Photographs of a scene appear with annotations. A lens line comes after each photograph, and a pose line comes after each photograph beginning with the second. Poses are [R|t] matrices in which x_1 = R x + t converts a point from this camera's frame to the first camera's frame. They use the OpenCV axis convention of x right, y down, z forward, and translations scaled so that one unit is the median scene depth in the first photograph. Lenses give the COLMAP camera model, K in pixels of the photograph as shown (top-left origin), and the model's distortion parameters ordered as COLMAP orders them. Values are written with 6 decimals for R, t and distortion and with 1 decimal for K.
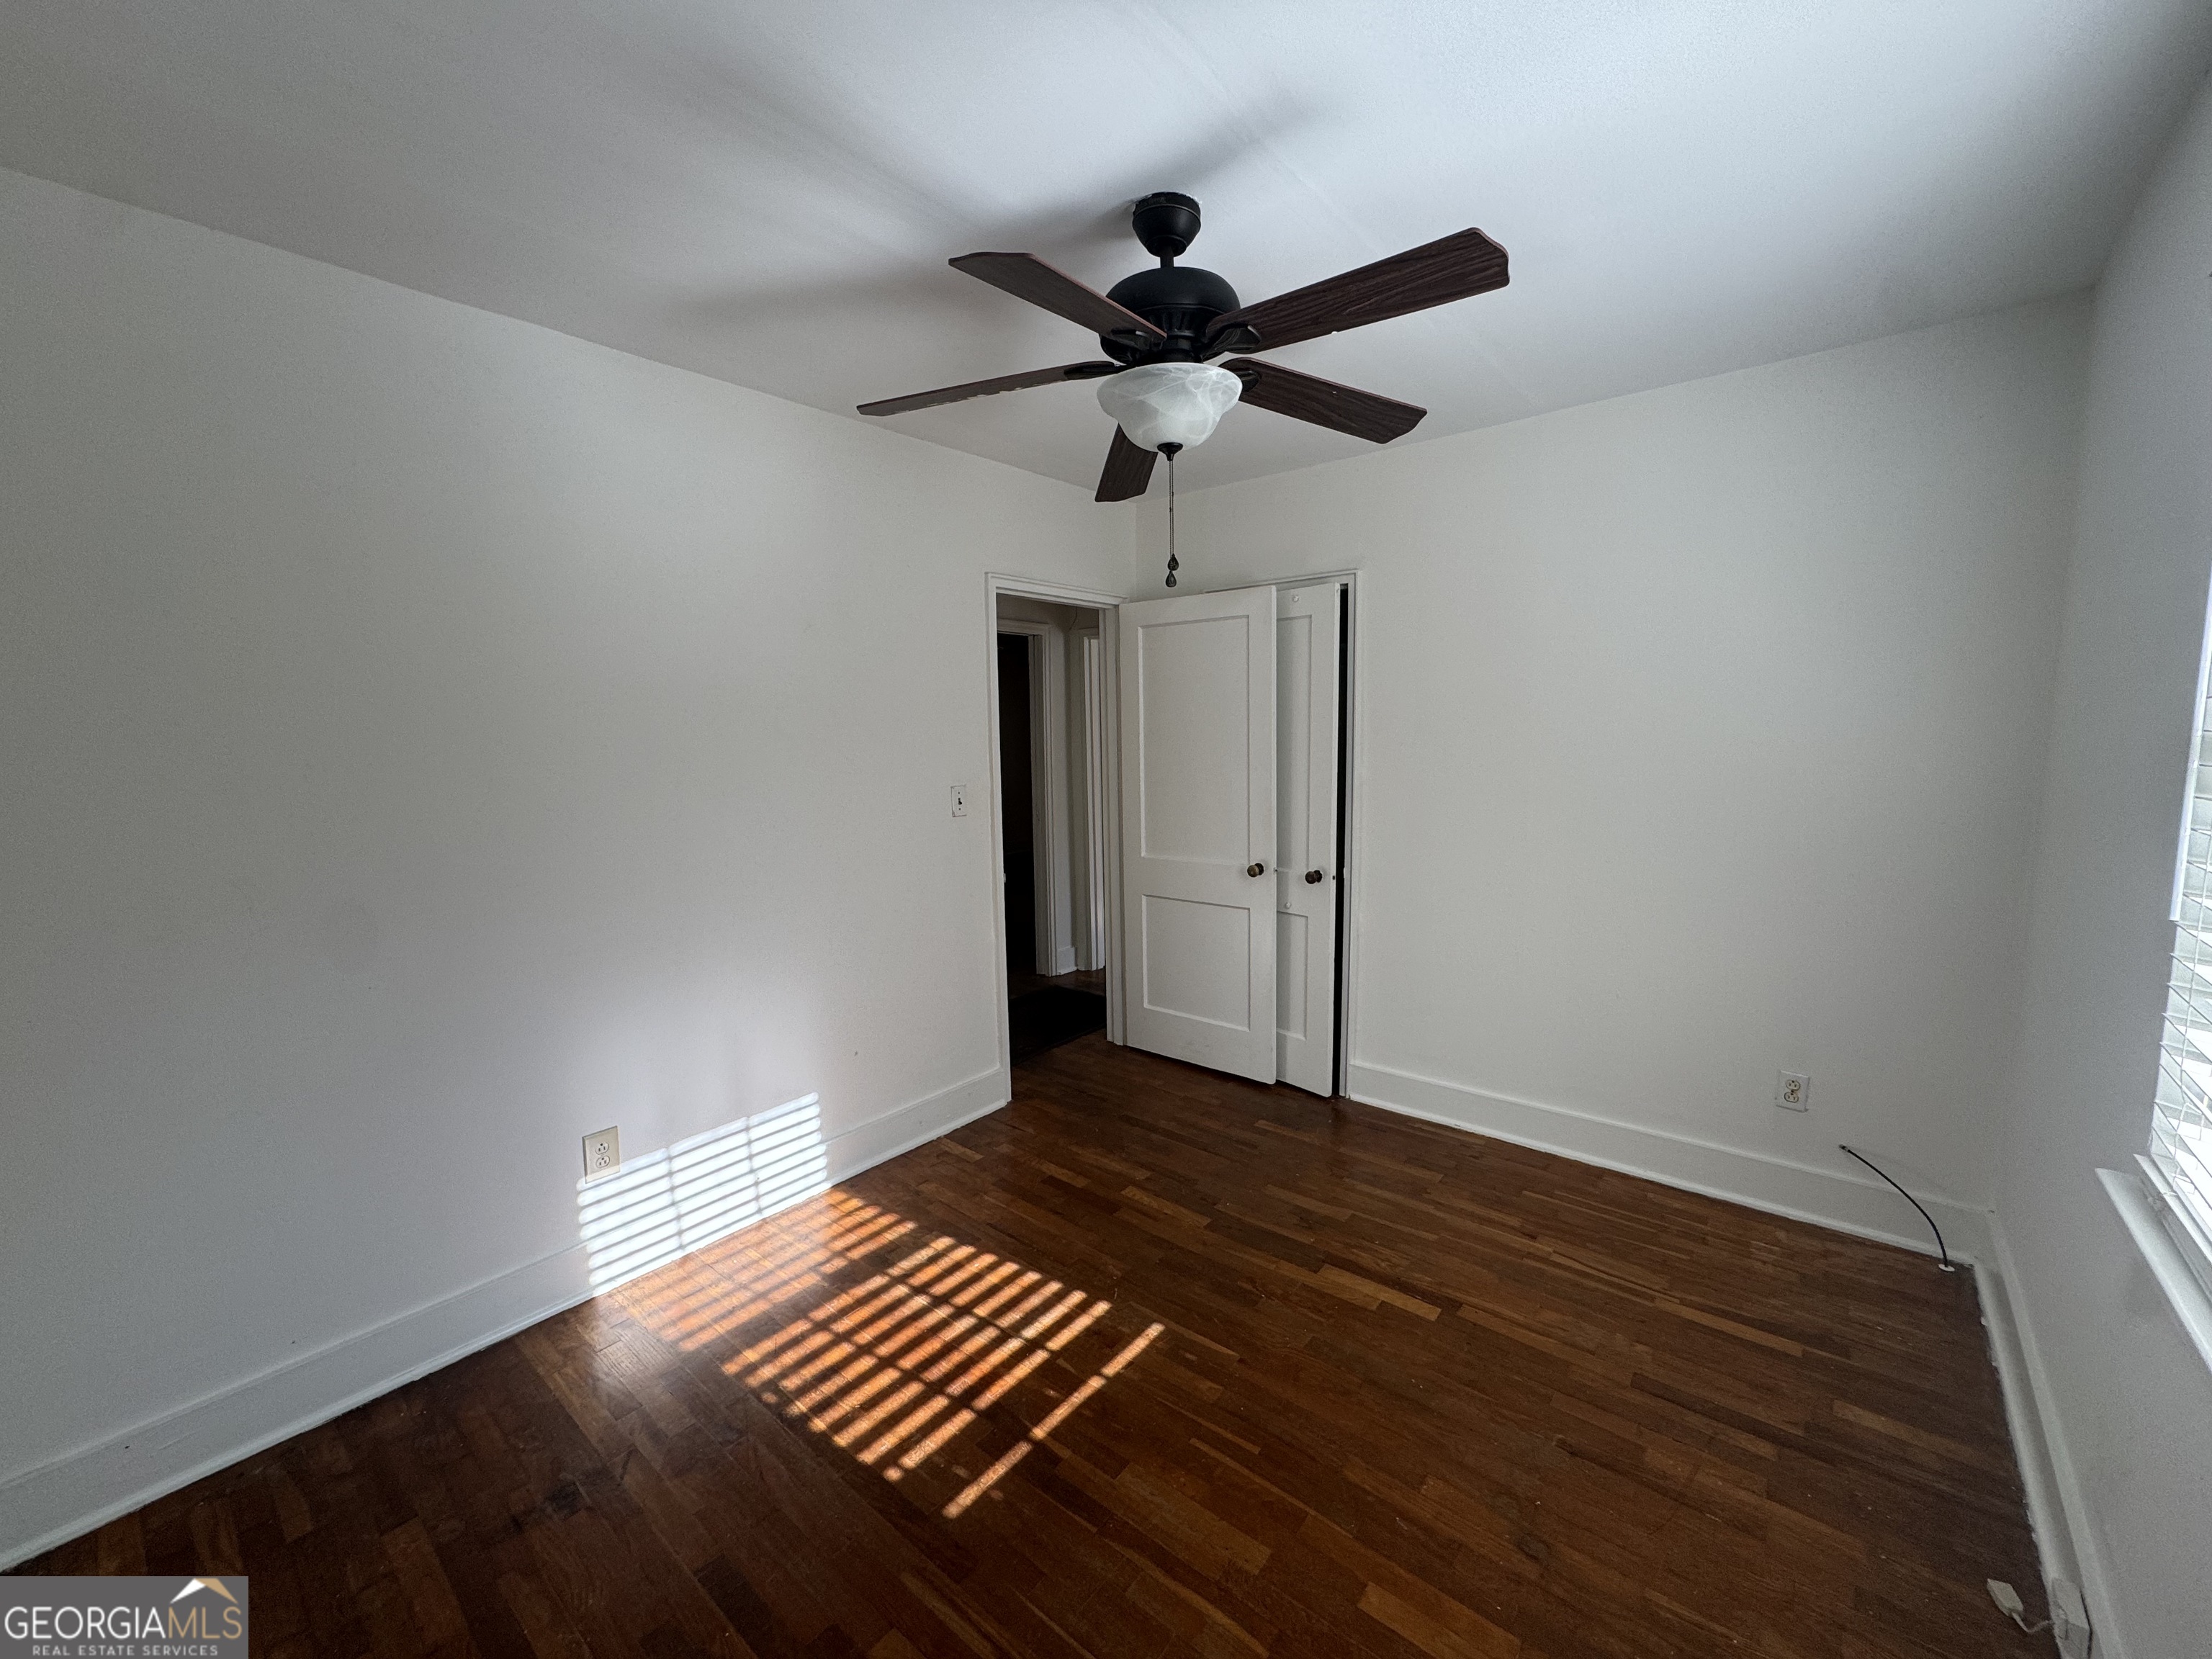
lens RADIAL K [[881.4, 0, 1110.0], [0, 881.4, 830.7], [0, 0, 1]] dist [0.000974, -0.000112]
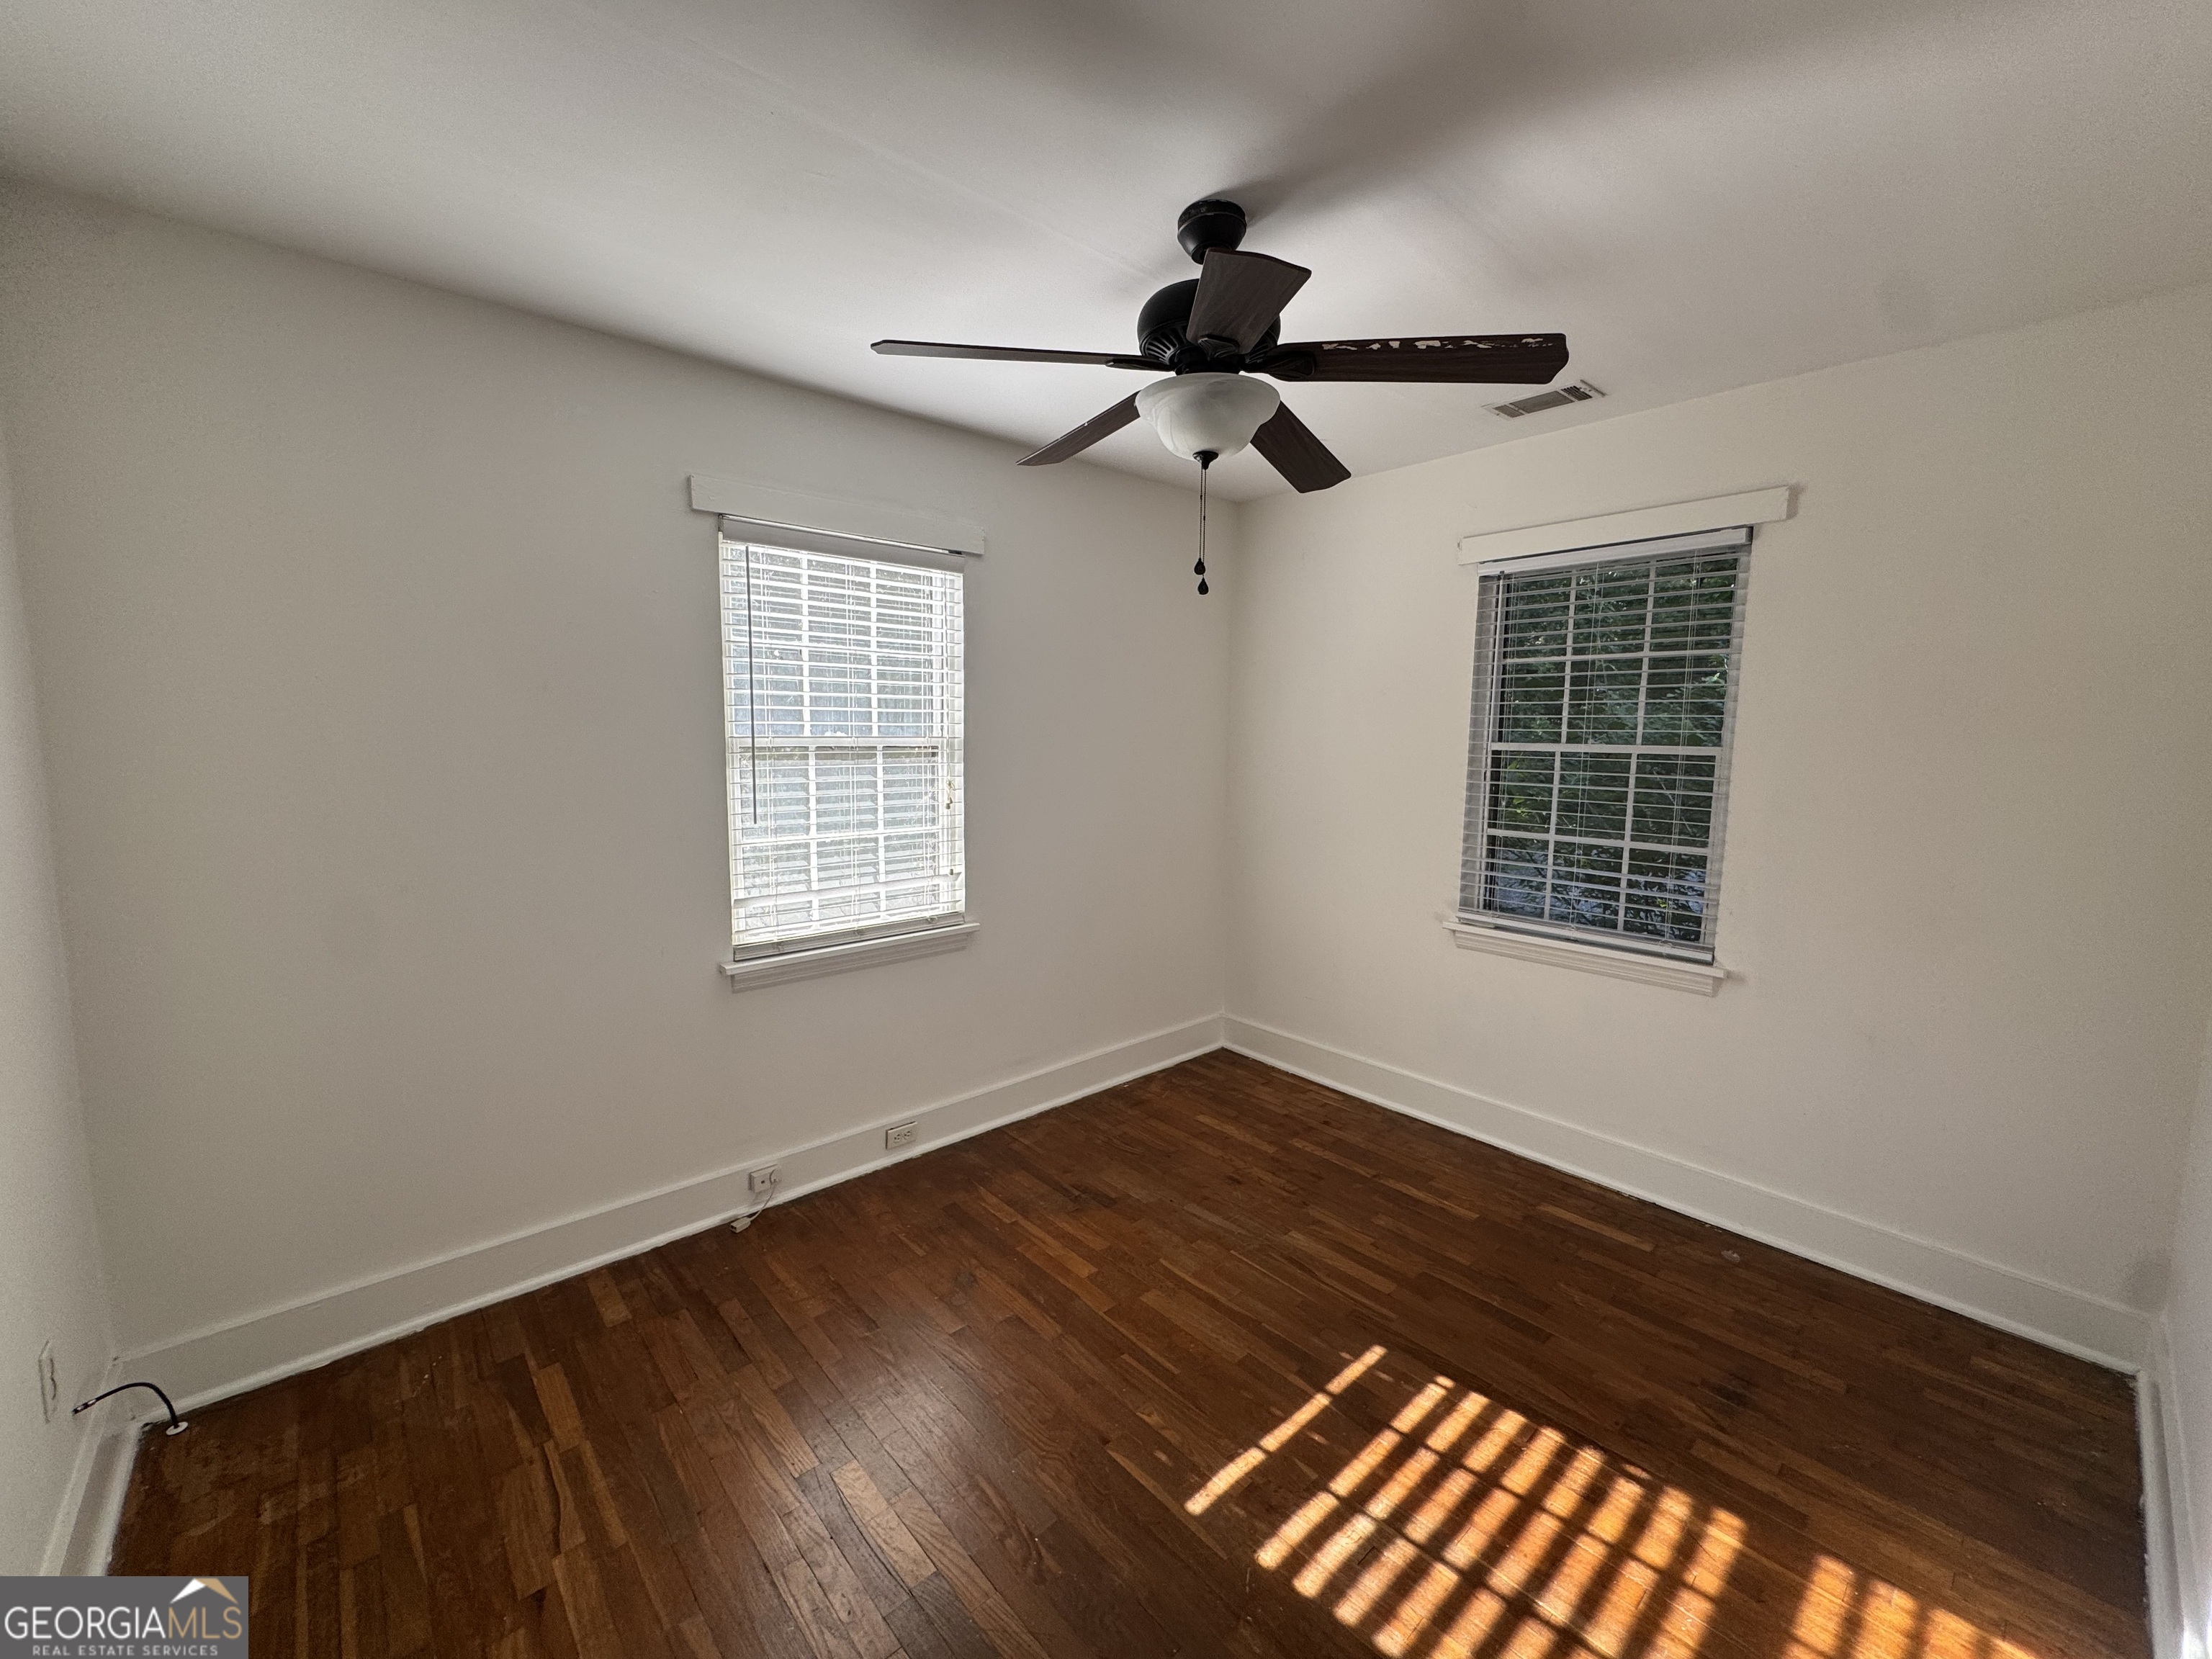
lens RADIAL K [[881.4, 0, 1094.4], [0, 881.4, 825.5], [0, 0, 1]] dist [0.000974, -0.000112]
pose [[-0.986810, -0.010124, 0.161567, 0.023080], [0.025658, 0.975645, 0.217848, -0.208546], [-0.159838, 0.219120, -0.962517, 1.761115]]
